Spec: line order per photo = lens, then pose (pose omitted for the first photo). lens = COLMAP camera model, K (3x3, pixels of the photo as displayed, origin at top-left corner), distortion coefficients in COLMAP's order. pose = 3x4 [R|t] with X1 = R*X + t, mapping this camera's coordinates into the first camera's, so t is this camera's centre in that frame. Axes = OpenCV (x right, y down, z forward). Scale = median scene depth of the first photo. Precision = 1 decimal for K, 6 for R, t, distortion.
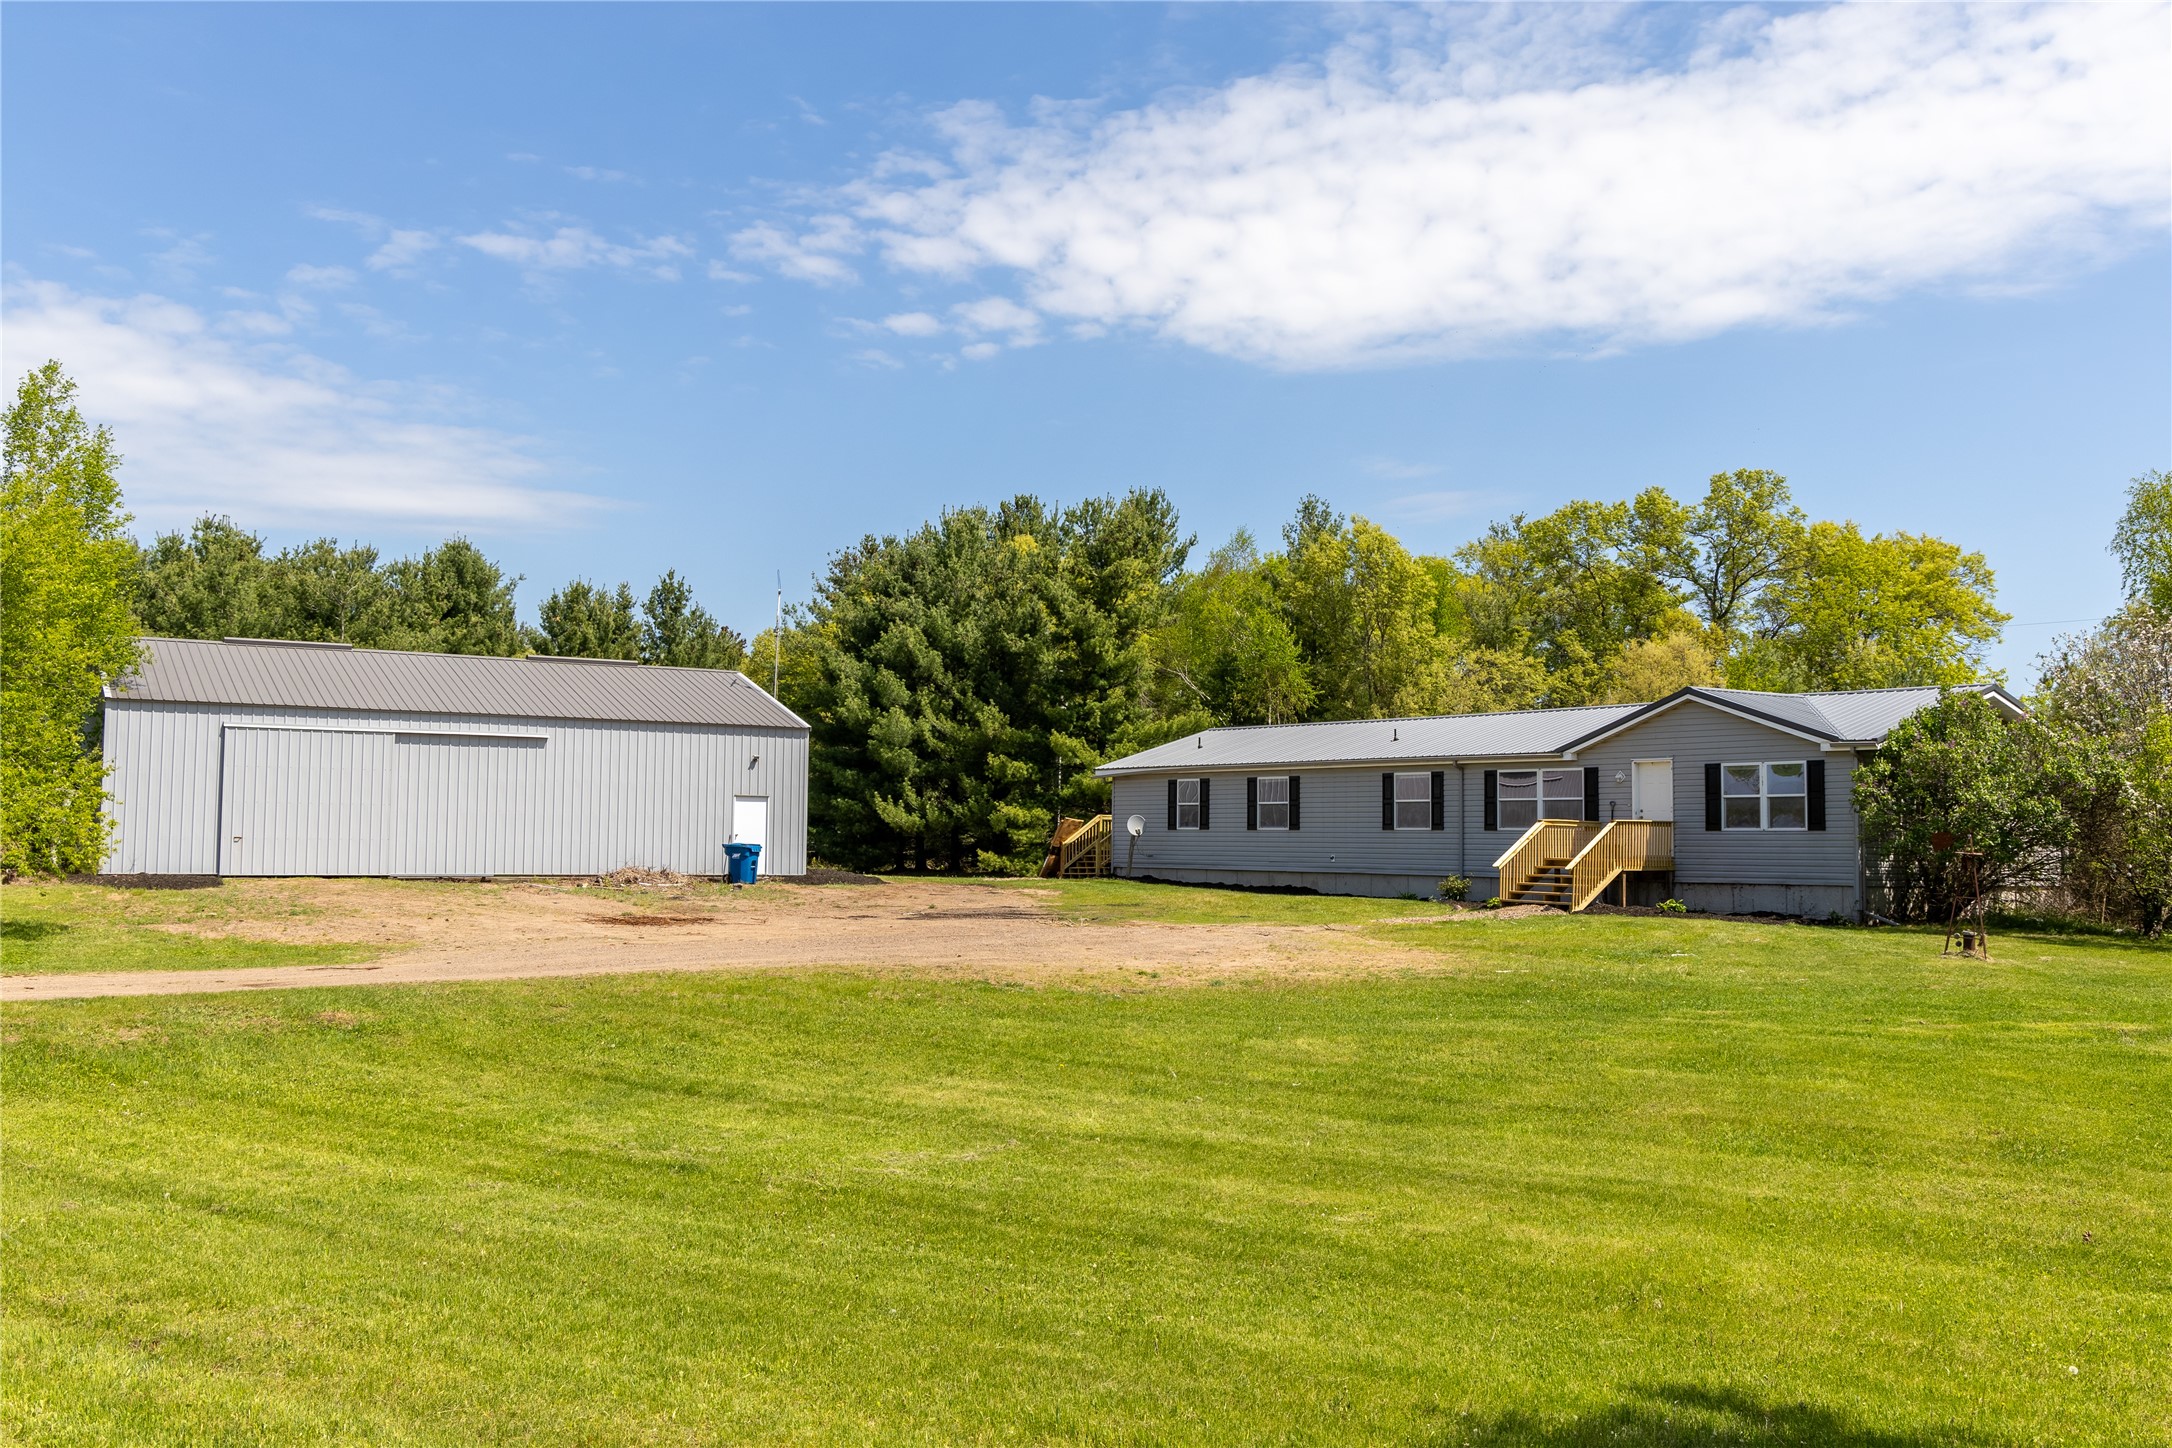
lens RADIAL K [[1926.1, 0, 1089.7], [0, 1926.1, 734.0], [0, 0, 1]] dist [-0.006440, -0.015988]
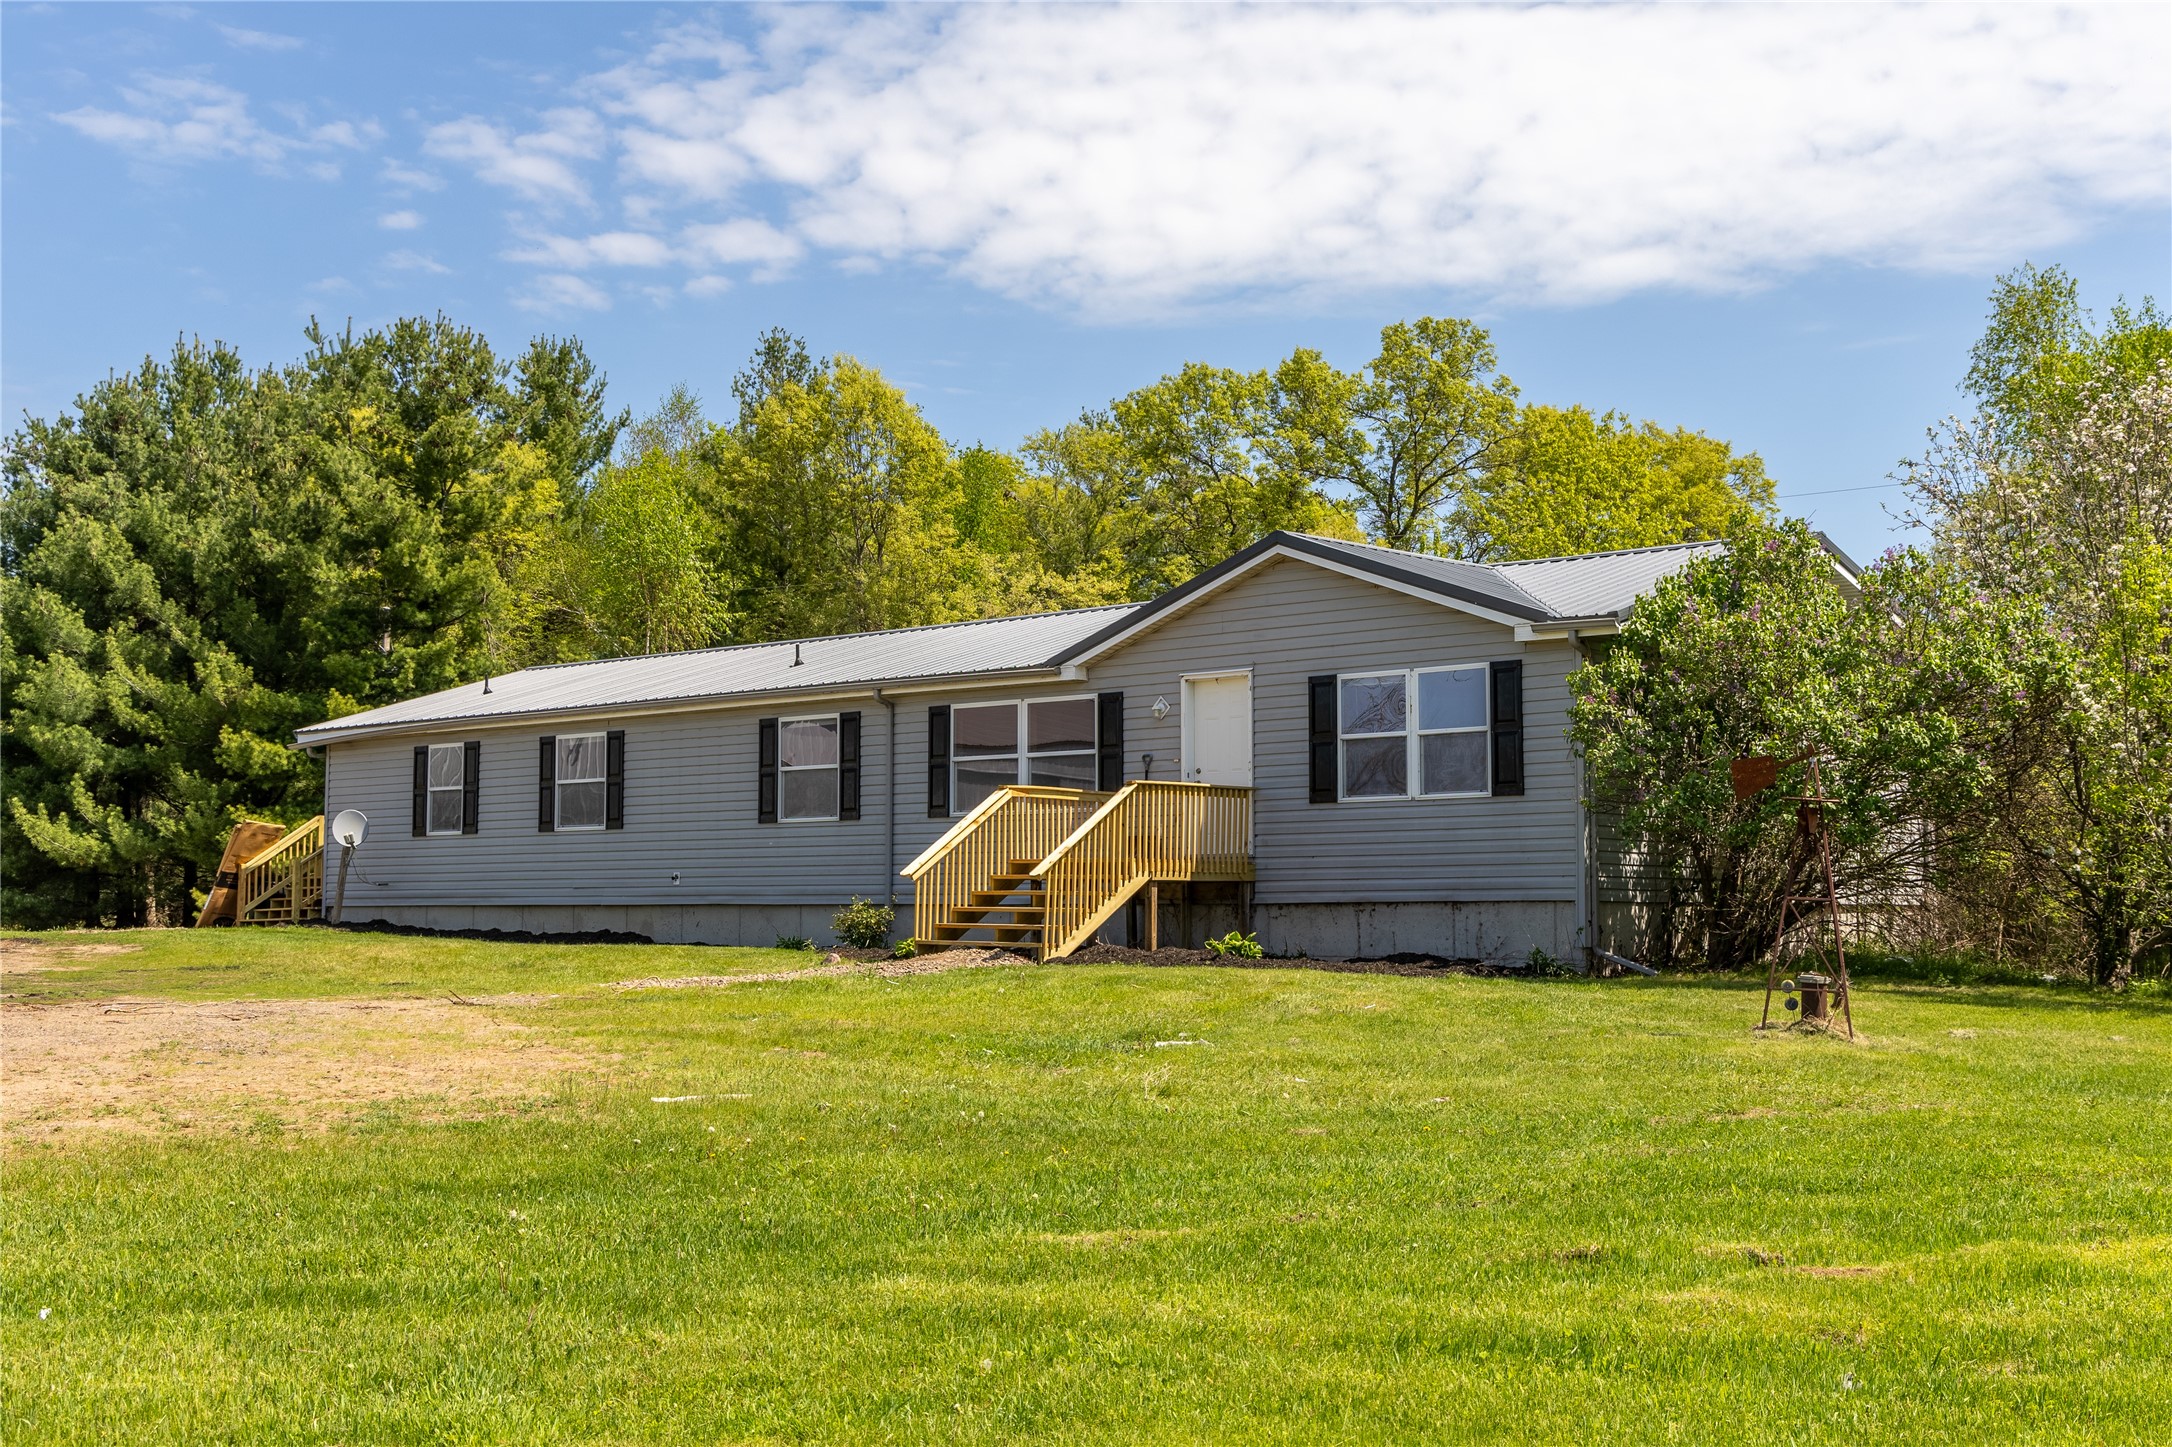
lens RADIAL K [[2474.2, 0, 1164.4], [0, 2474.2, 707.2], [0, 0, 1]] dist [0.006680, 0.000000]
pose [[0.978665, 0.003712, 0.205431, 0.116416], [0.001252, 0.999710, -0.024030, 0.032796], [-0.205461, 0.023775, 0.978377, 0.283163]]
